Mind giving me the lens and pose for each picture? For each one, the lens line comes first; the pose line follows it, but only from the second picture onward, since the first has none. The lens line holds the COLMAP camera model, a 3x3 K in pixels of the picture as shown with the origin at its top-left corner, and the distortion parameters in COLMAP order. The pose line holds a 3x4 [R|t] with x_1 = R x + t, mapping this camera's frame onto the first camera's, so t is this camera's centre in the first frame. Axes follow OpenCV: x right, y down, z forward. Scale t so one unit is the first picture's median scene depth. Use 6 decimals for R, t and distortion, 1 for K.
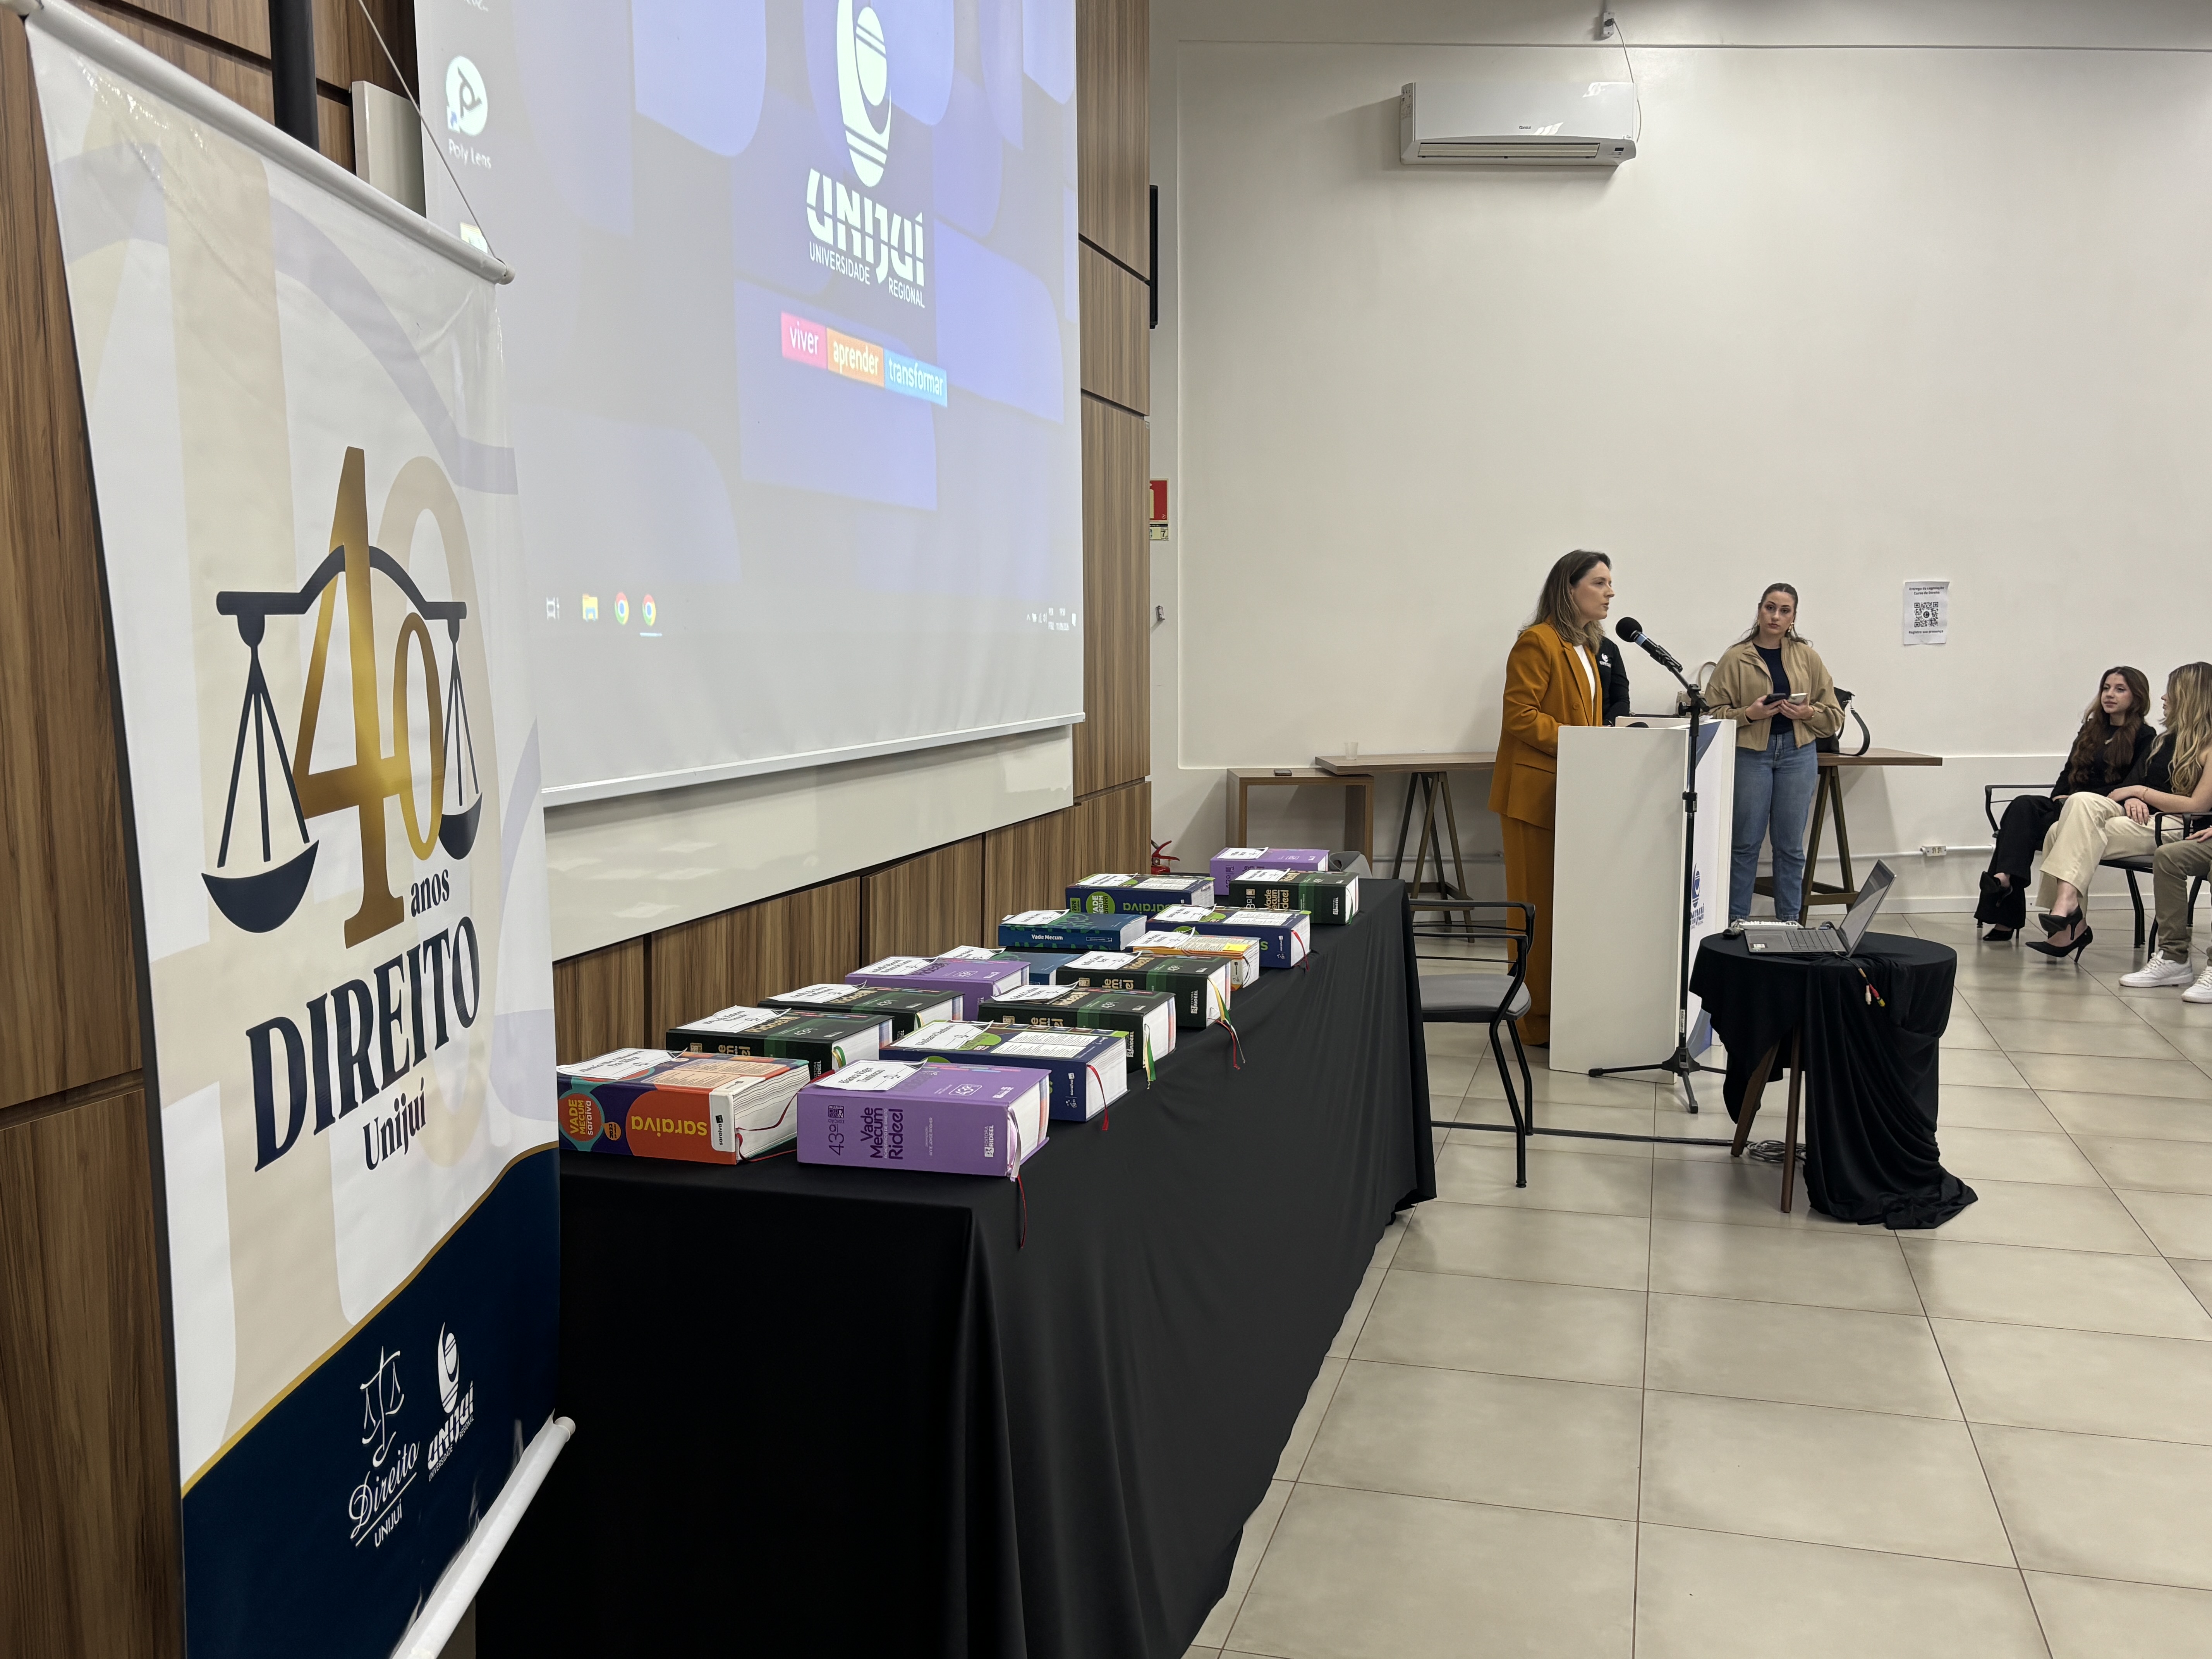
lens RADIAL K [[1947.4, 0, 1109.2], [0, 1947.4, 859.4], [0, 0, 1]] dist [0.005938, -0.030008]
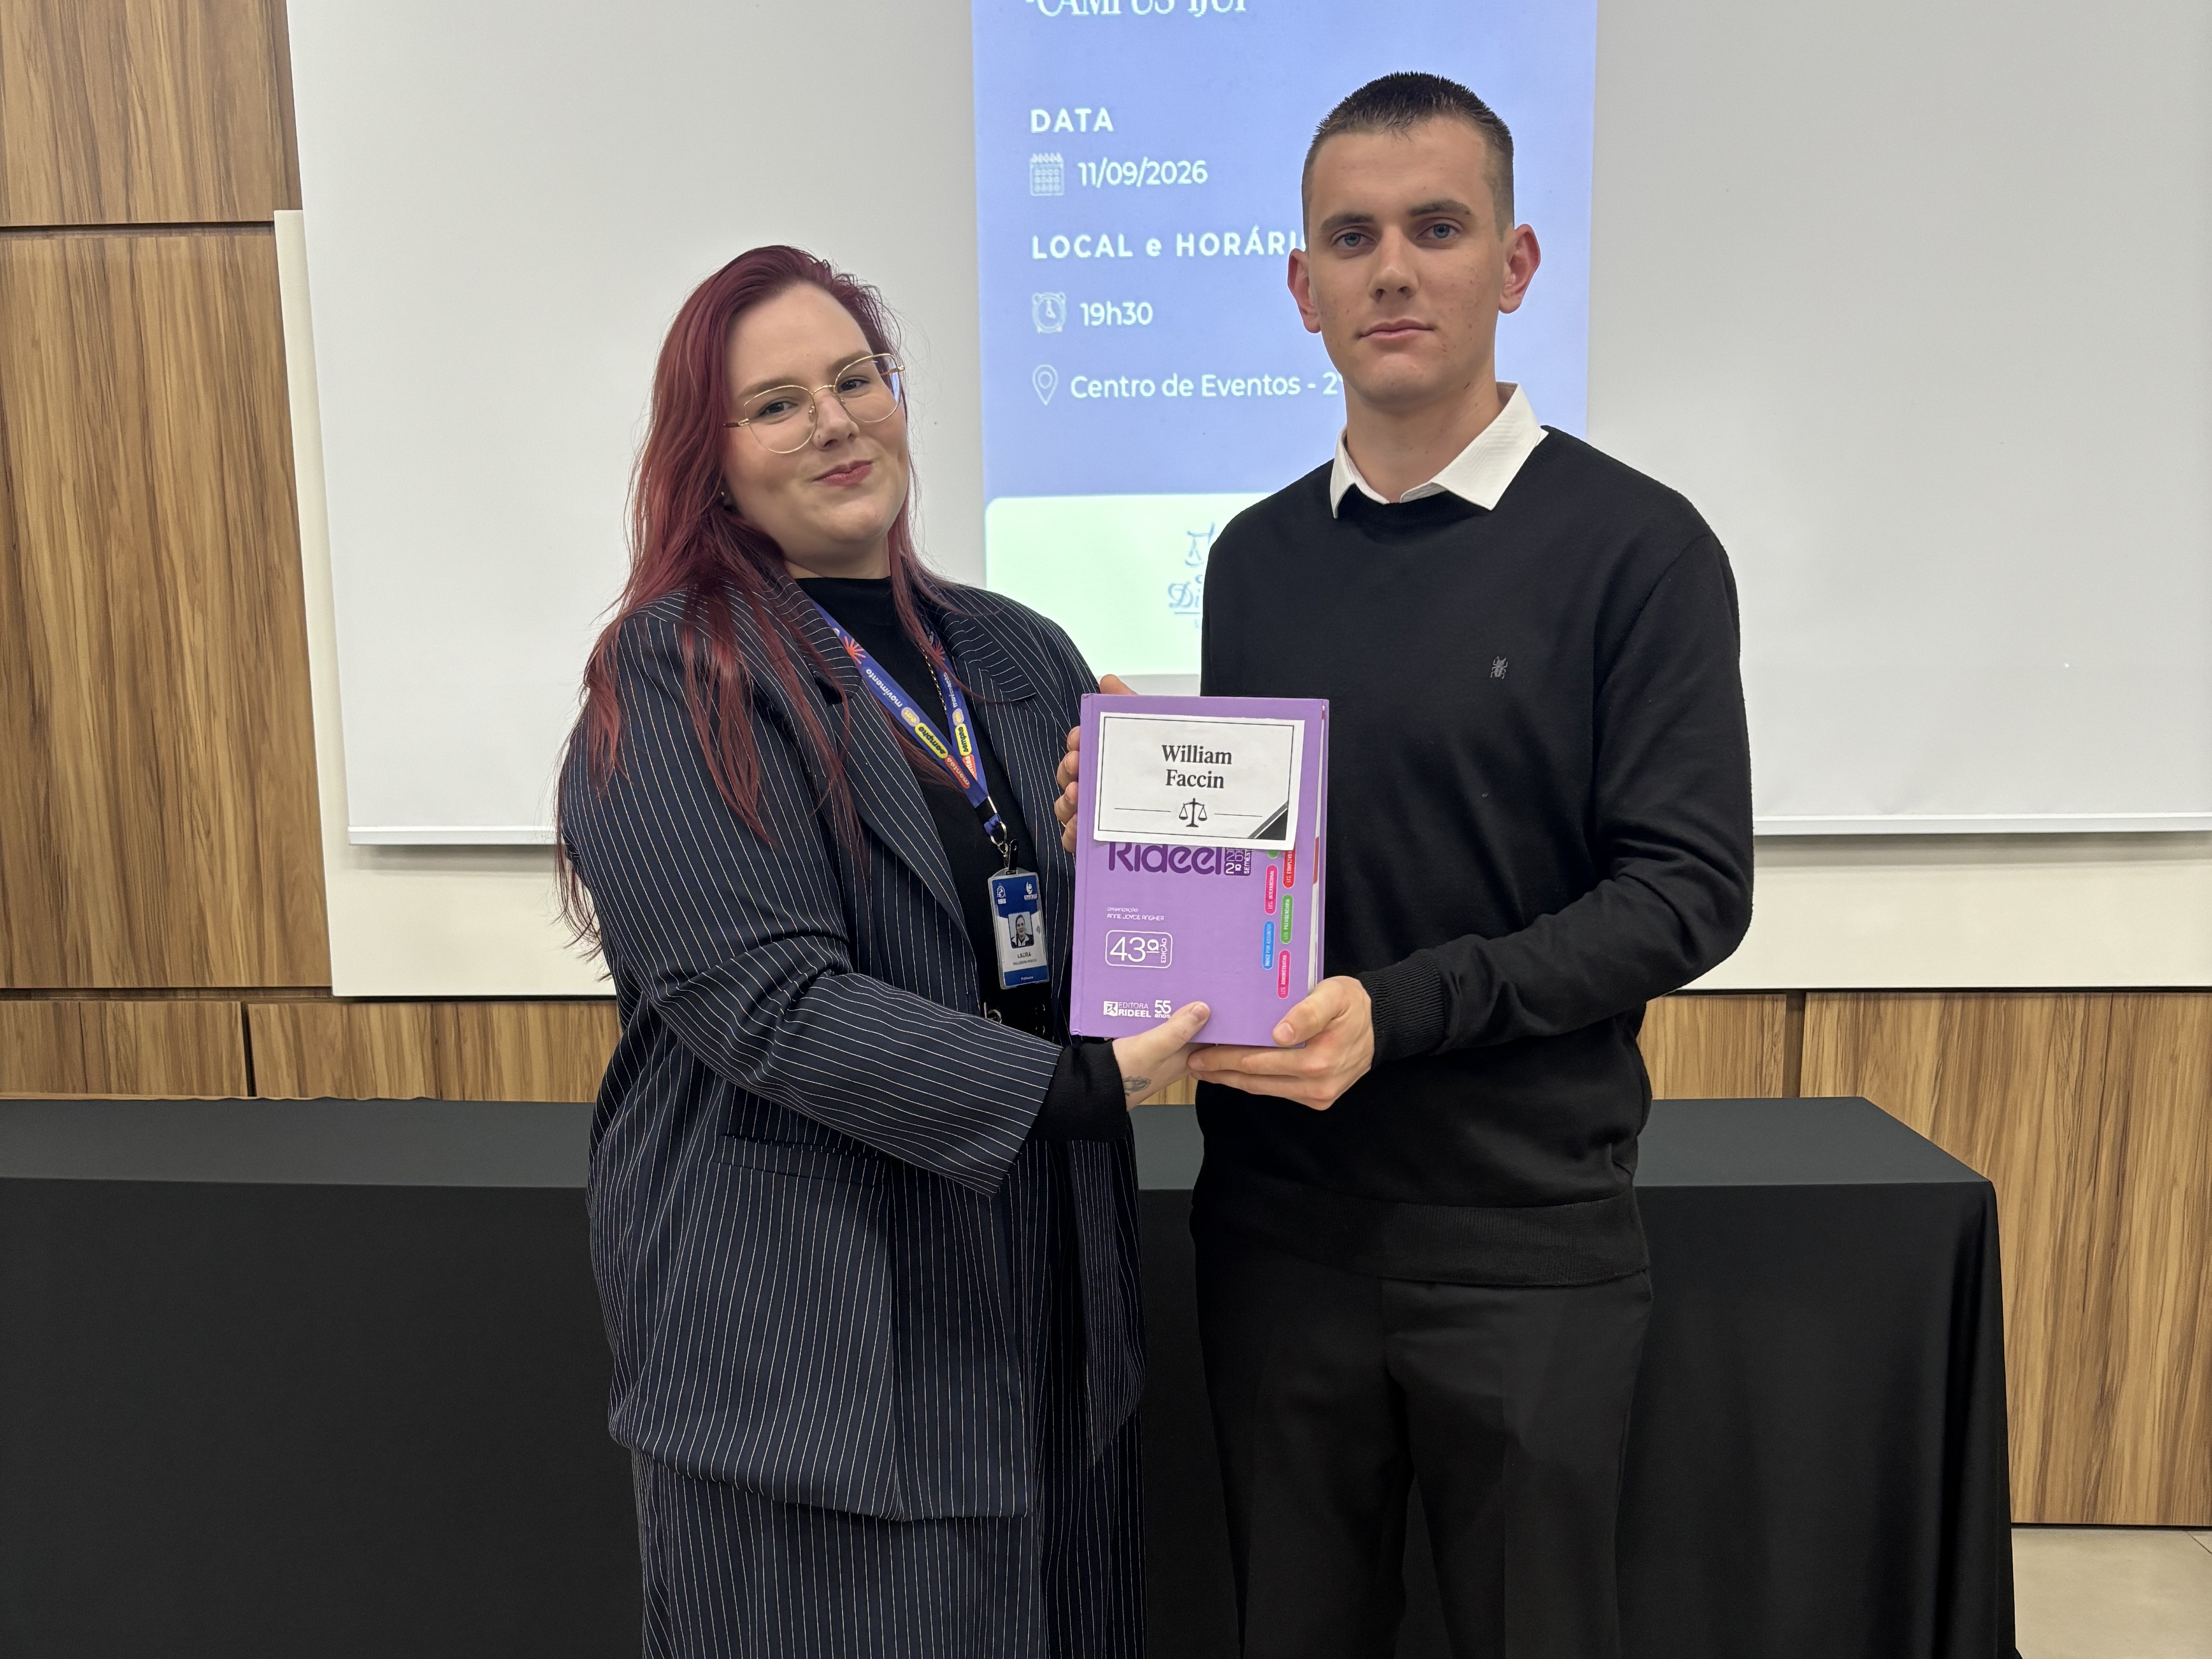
lens RADIAL K [[1688.9, 0, 1174.9], [0, 1688.9, 991.7], [0, 0, 1]] dist [0.008875, 0.008884]
pose [[0.239543, 0.124467, -0.962874, 1.098858], [-0.106350, 0.989144, 0.101405, -0.125540], [0.965043, 0.078111, 0.250180, 1.779955]]
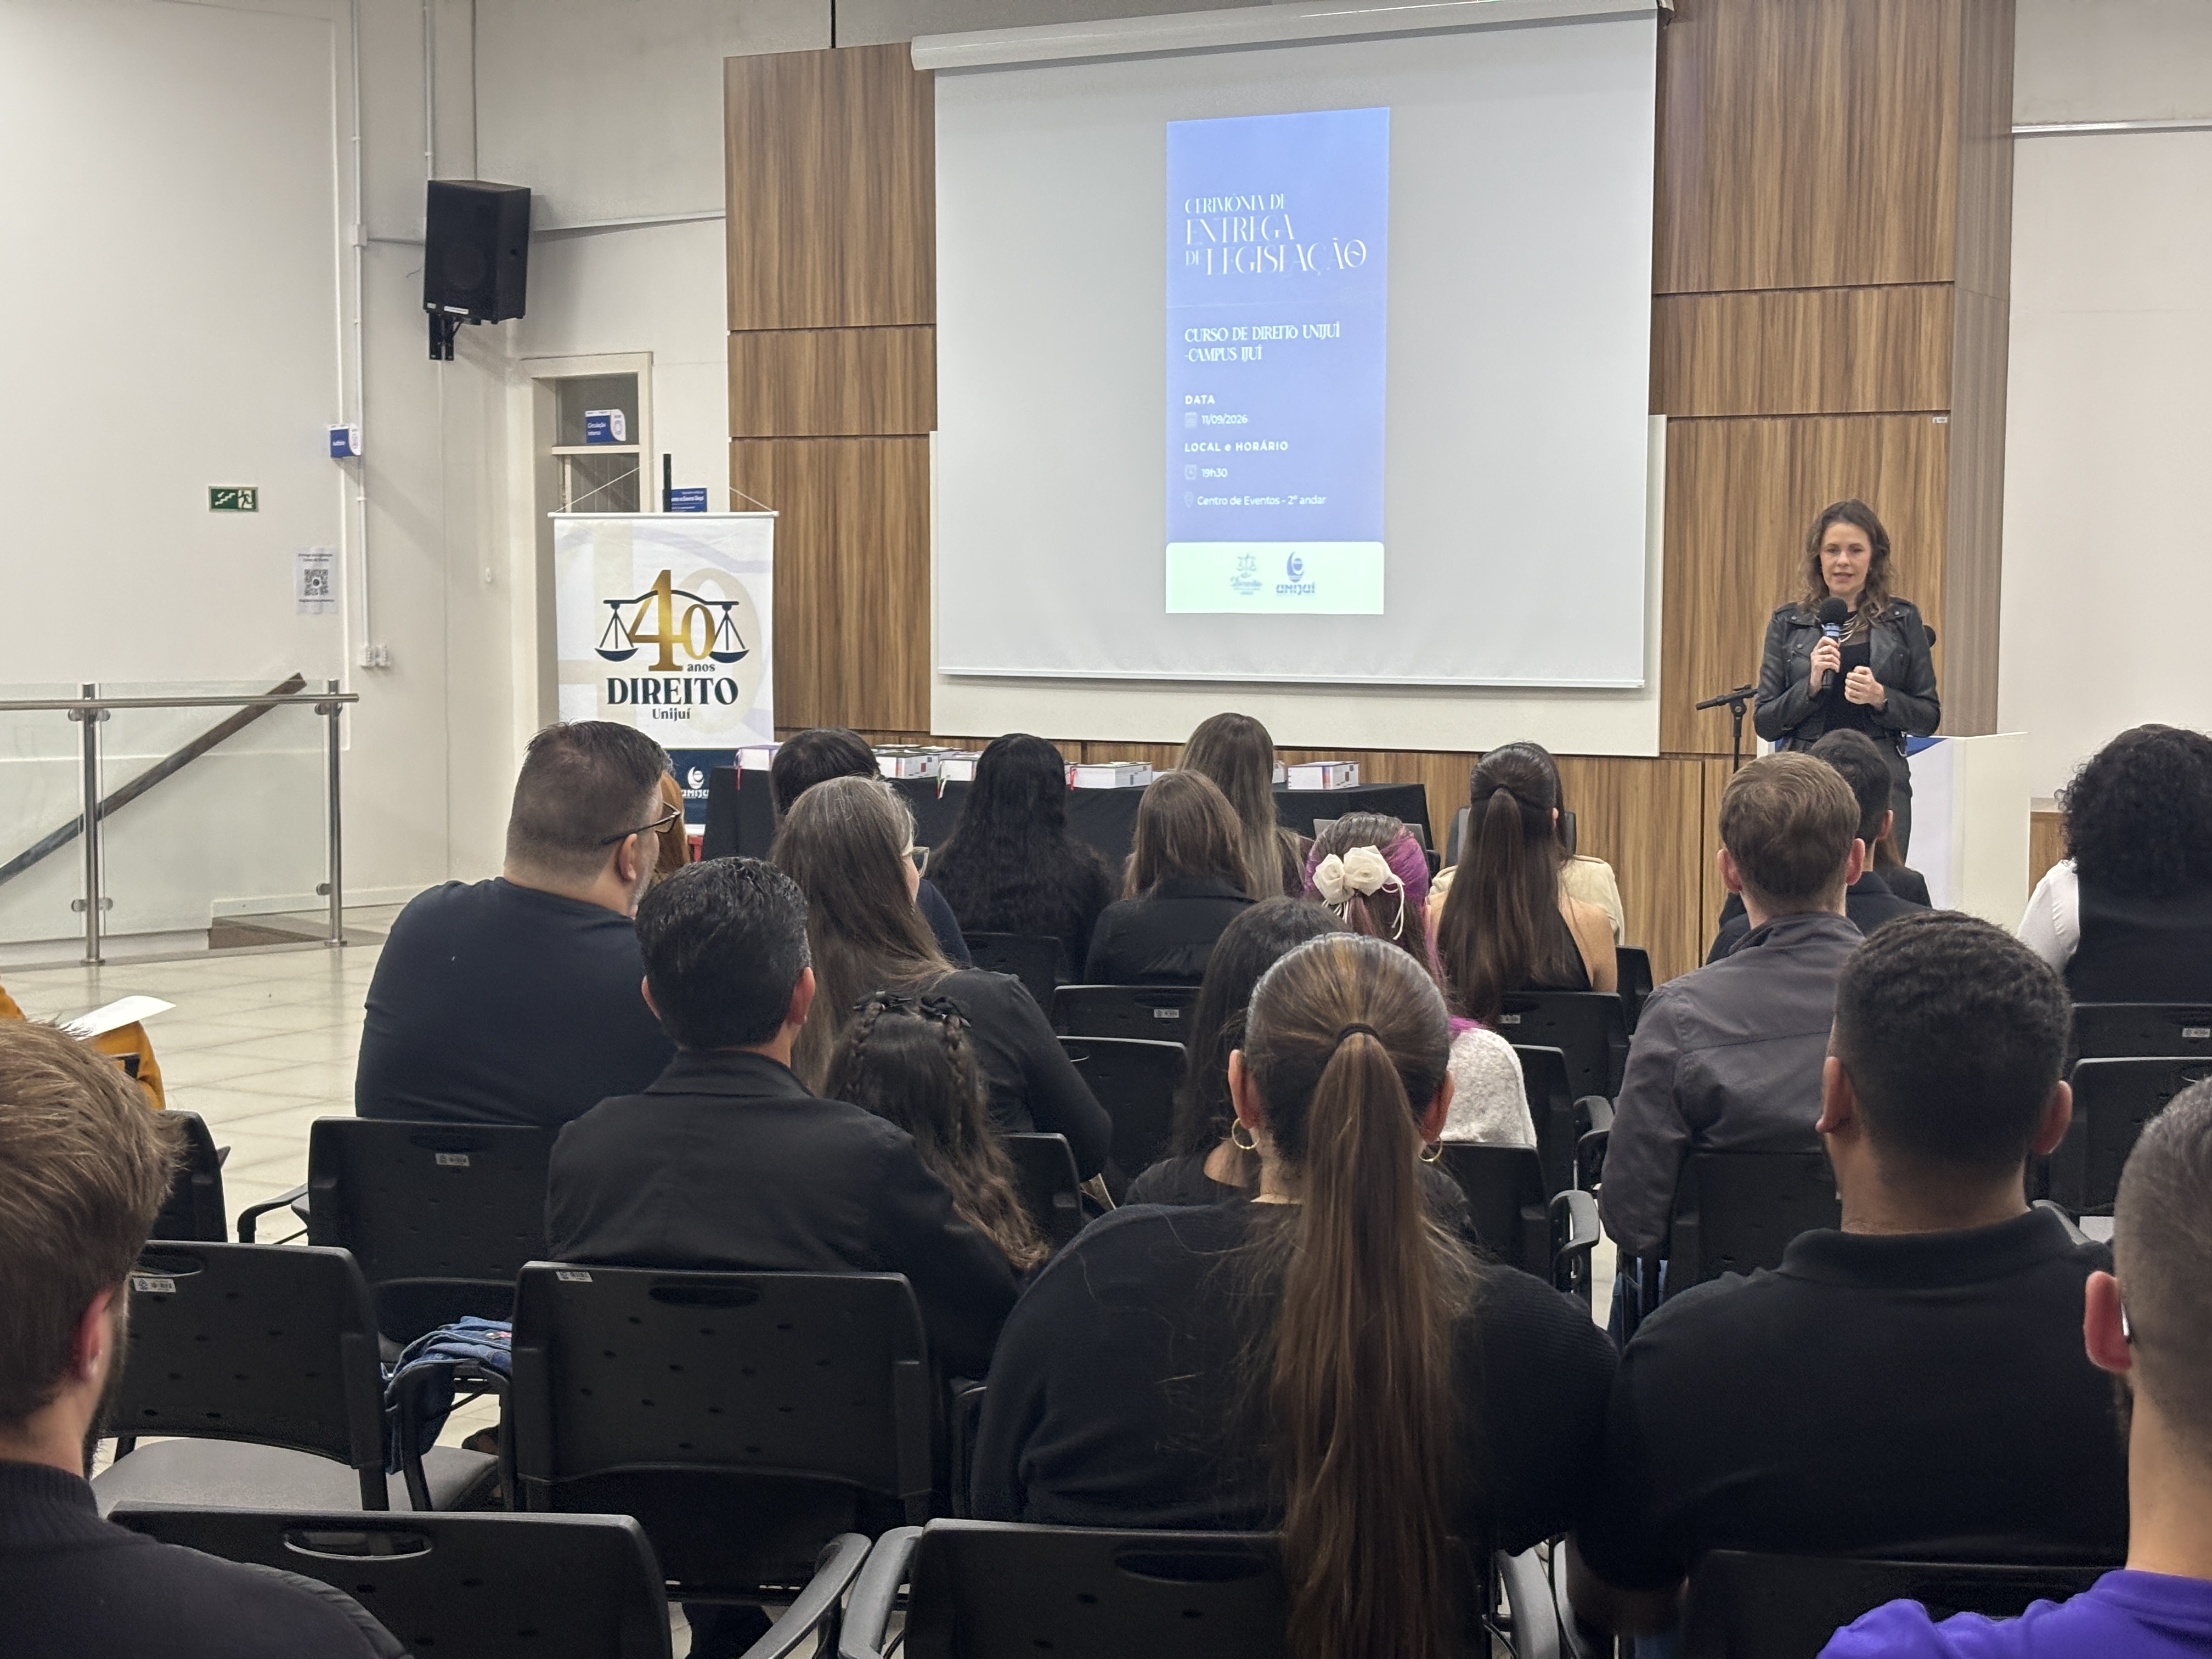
lens RADIAL K [[3292.9, 0, 1108.0], [0, 3292.9, 836.6], [0, 0, 1]] dist [0.099057, 0.000000]
pose [[-0.221822, 0.078698, -0.971906, 6.394506], [-0.117302, 0.987345, 0.106721, -0.484485], [0.968006, 0.137680, -0.209783, 3.347639]]
